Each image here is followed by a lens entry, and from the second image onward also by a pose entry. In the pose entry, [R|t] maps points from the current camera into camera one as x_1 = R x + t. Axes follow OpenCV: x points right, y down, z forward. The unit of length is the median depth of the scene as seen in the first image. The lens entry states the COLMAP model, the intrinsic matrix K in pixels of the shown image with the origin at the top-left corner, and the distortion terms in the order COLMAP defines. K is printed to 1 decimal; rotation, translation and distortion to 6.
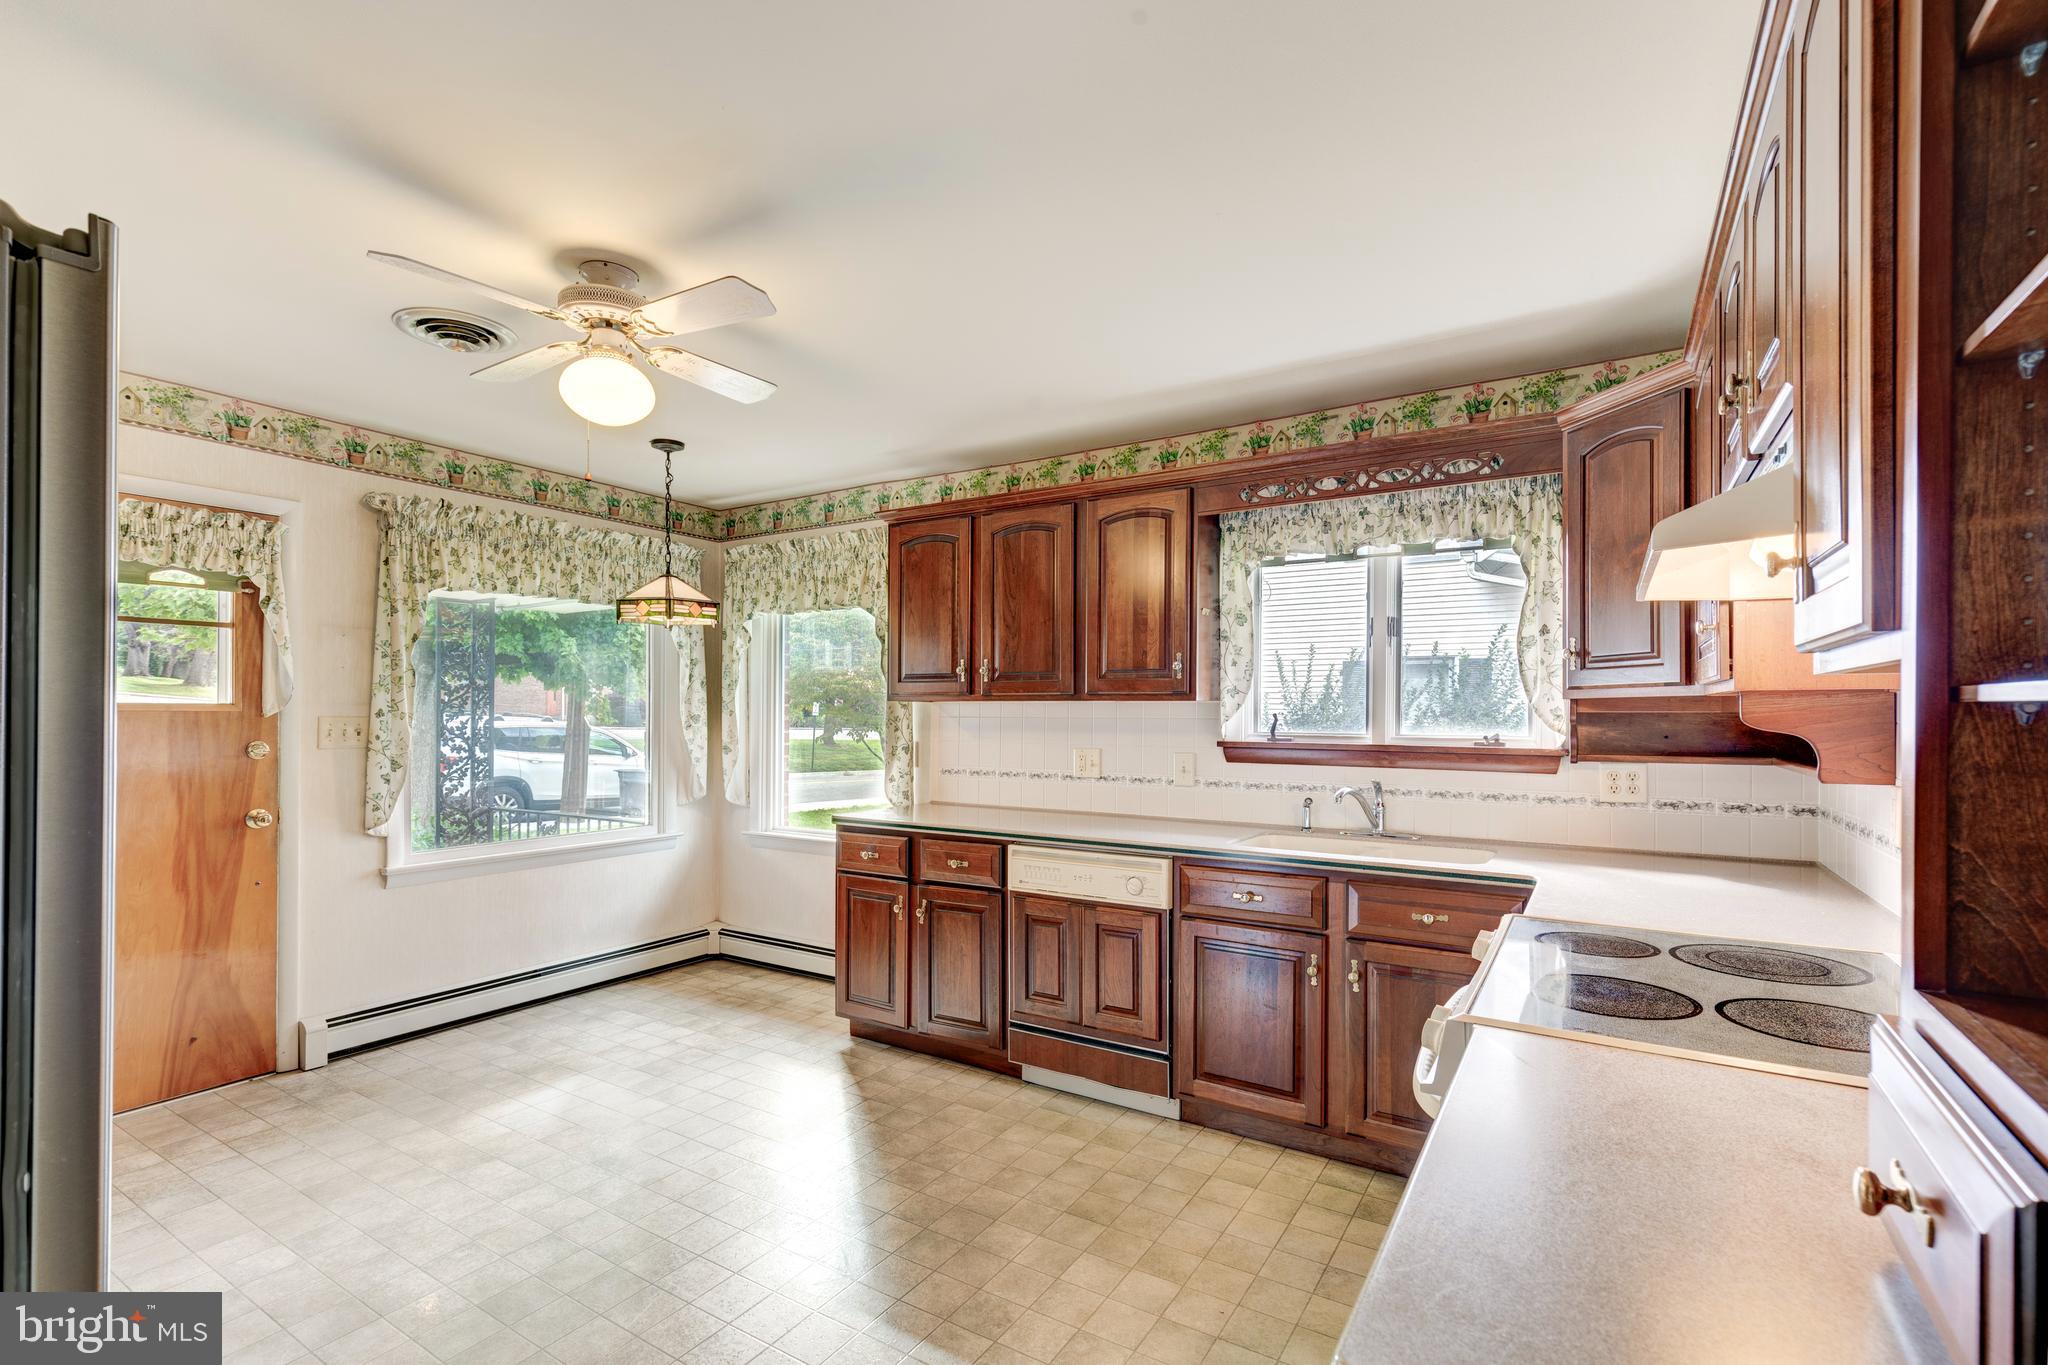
lens RADIAL K [[937.0, 0, 1028.8], [0, 937.0, 712.5], [0, 0, 1]] dist [0.000673, 0.000224]
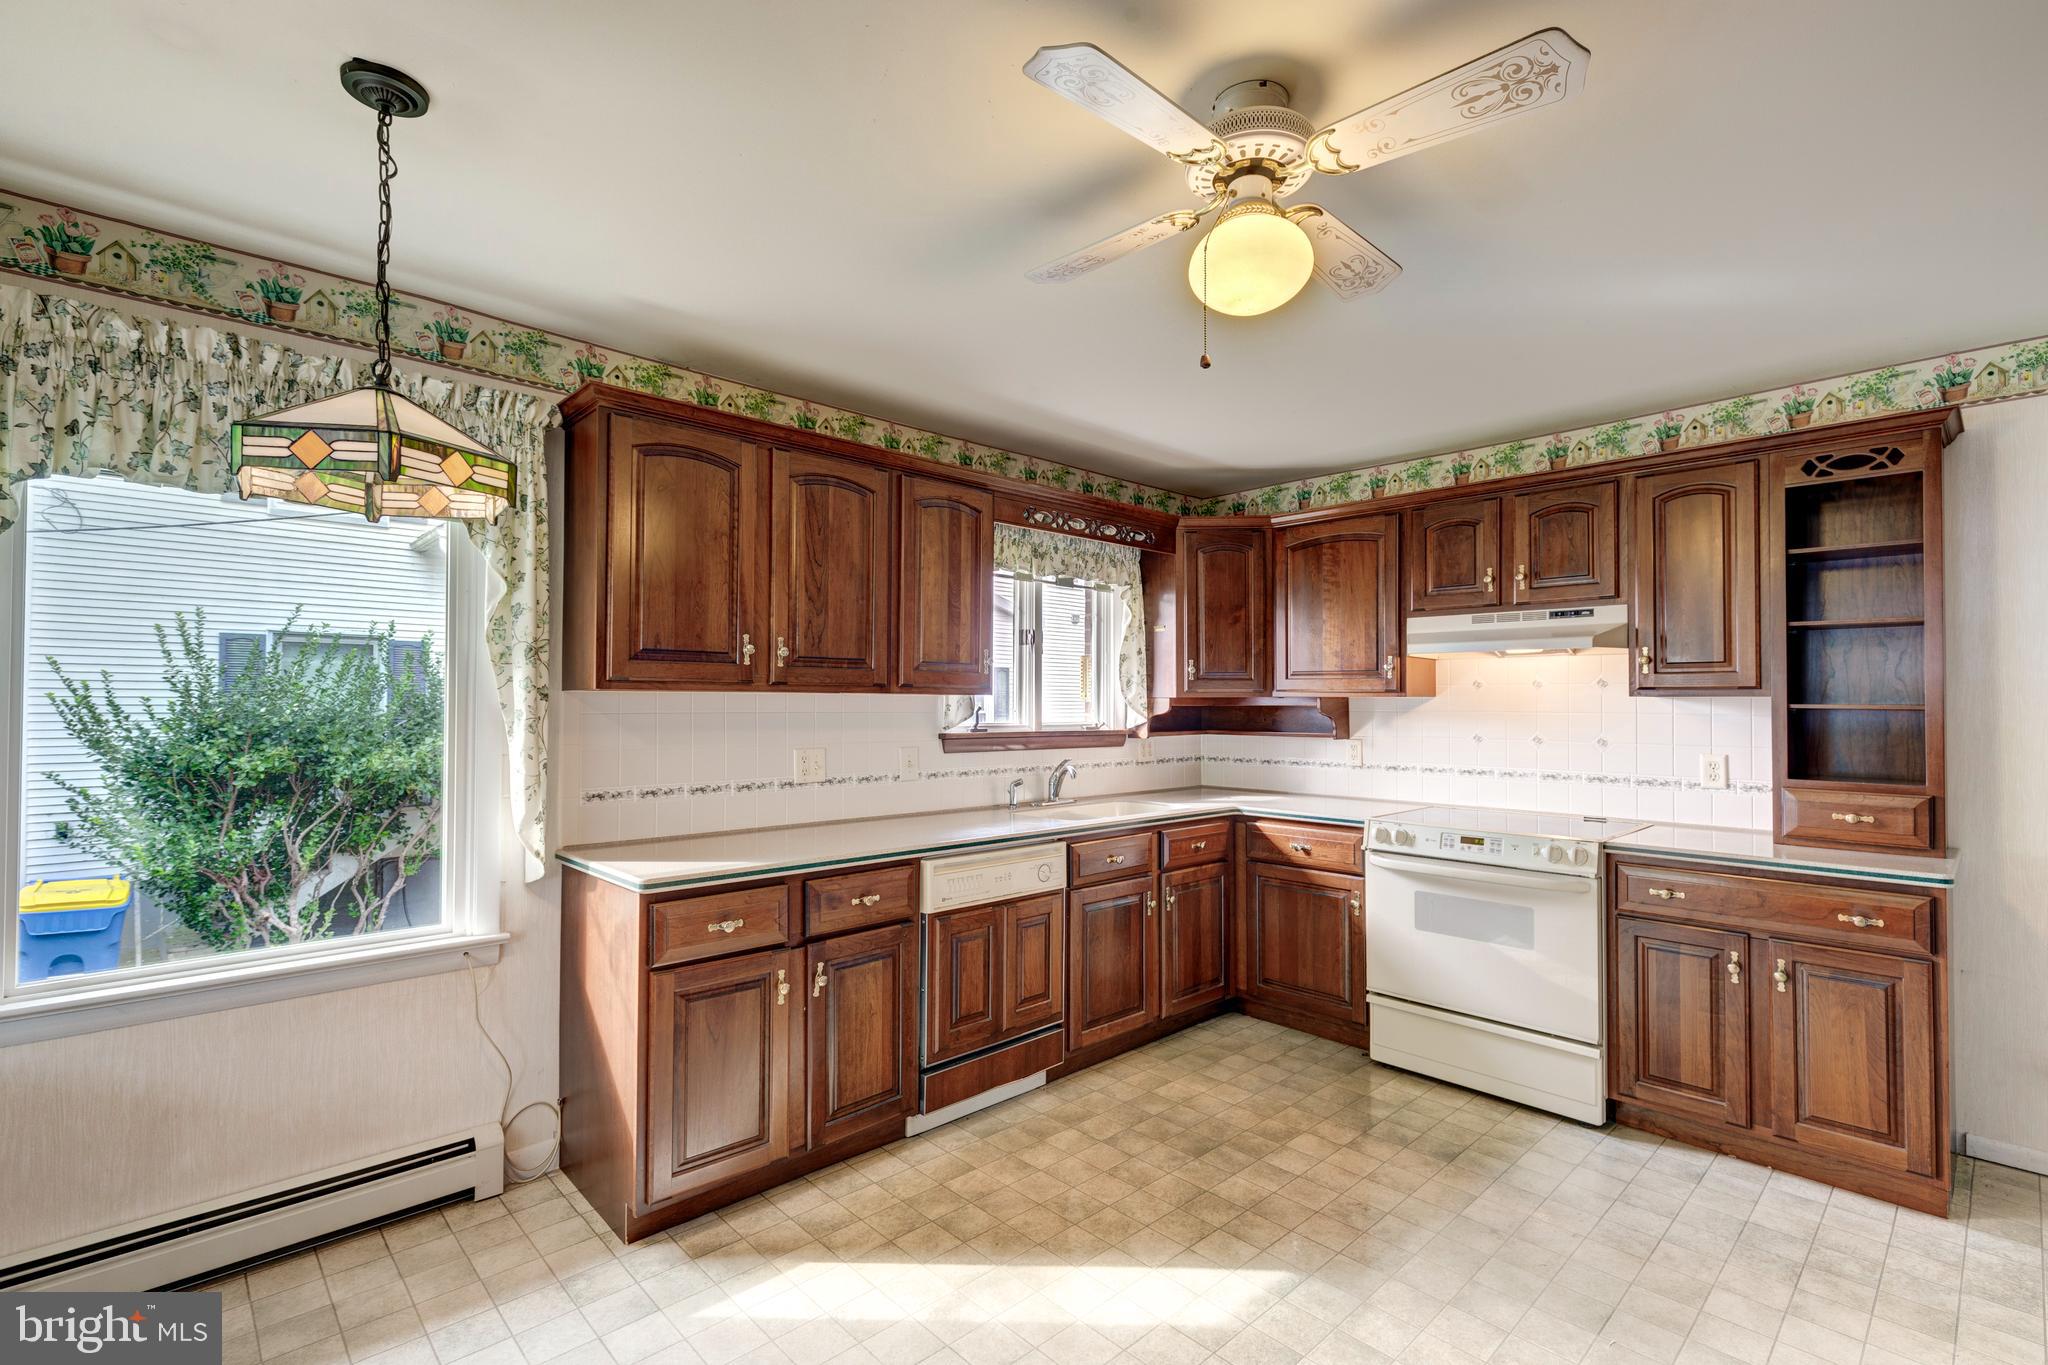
lens RADIAL K [[924.6, 0, 1024.0], [0, 924.6, 682.5], [0, 0, 1]] dist [-0.001885, -0.000505]
pose [[0.246045, 0.023738, 0.968968, -0.855073], [-0.001460, 0.999708, -0.024120, -0.002043], [-0.969257, 0.004520, 0.246007, 0.730649]]
